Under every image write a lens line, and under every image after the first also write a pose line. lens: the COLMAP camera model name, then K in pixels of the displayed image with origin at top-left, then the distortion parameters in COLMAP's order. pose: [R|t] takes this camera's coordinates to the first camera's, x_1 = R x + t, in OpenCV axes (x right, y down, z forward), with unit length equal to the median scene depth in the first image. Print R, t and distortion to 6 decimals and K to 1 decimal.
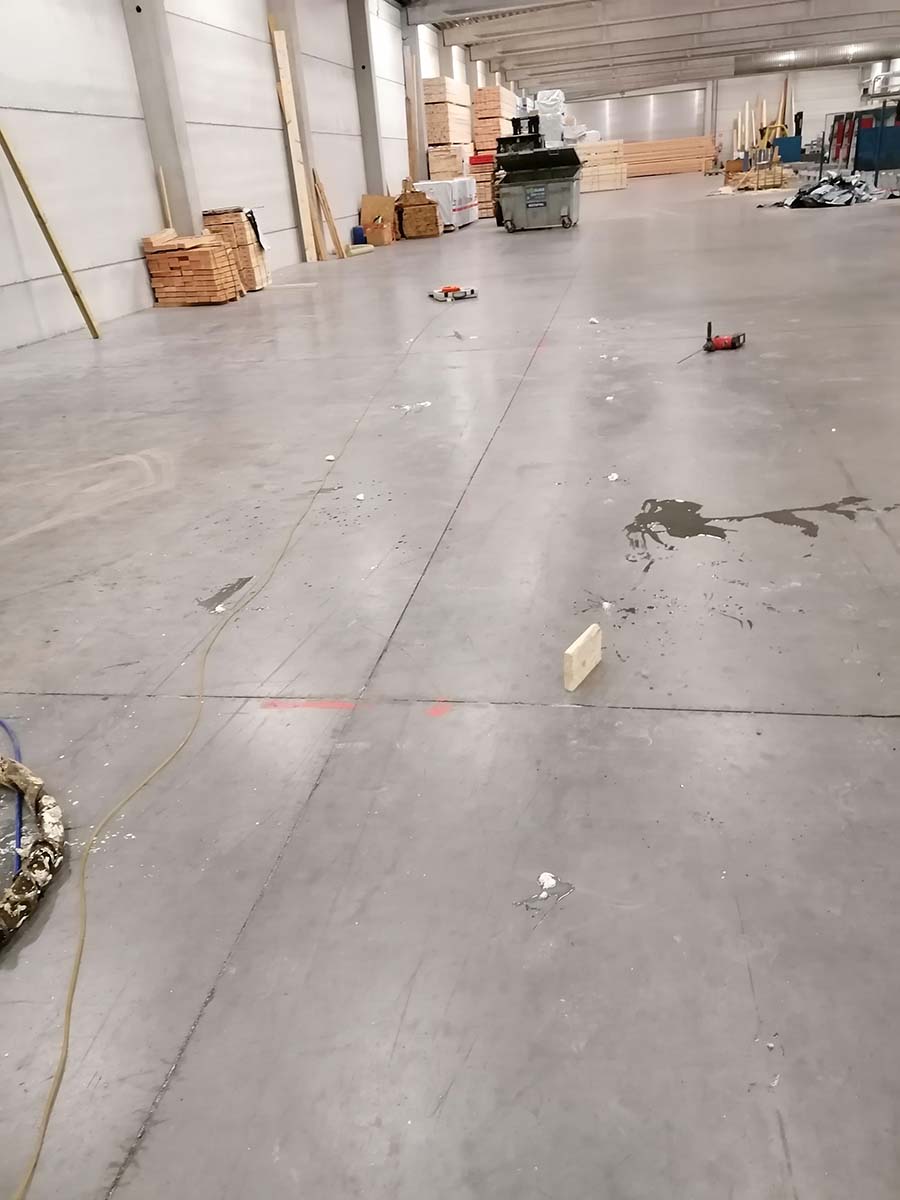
lens RADIAL K [[899.8, 0, 450.0], [0, 899.8, 600.0], [0, 0, 1]] dist [0.110848, -0.105408]
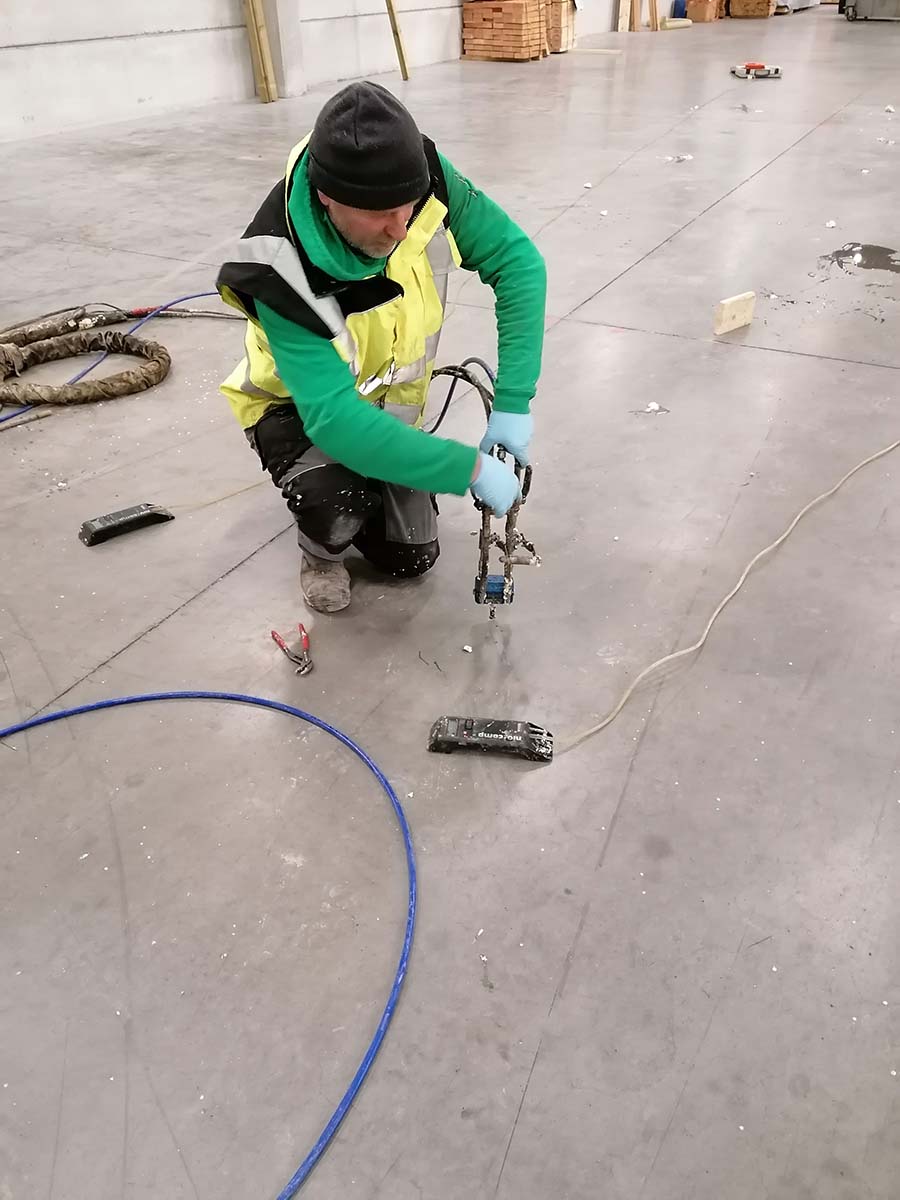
lens RADIAL K [[929.5, 0, 450.0], [0, 929.5, 600.0], [0, 0, 1]] dist [0.021440, -0.006246]
pose [[0.949630, 0.232974, -0.209587, 0.030359], [-0.192315, 0.961313, 0.197213, 0.062771], [0.247424, -0.146972, 0.957695, -0.106163]]
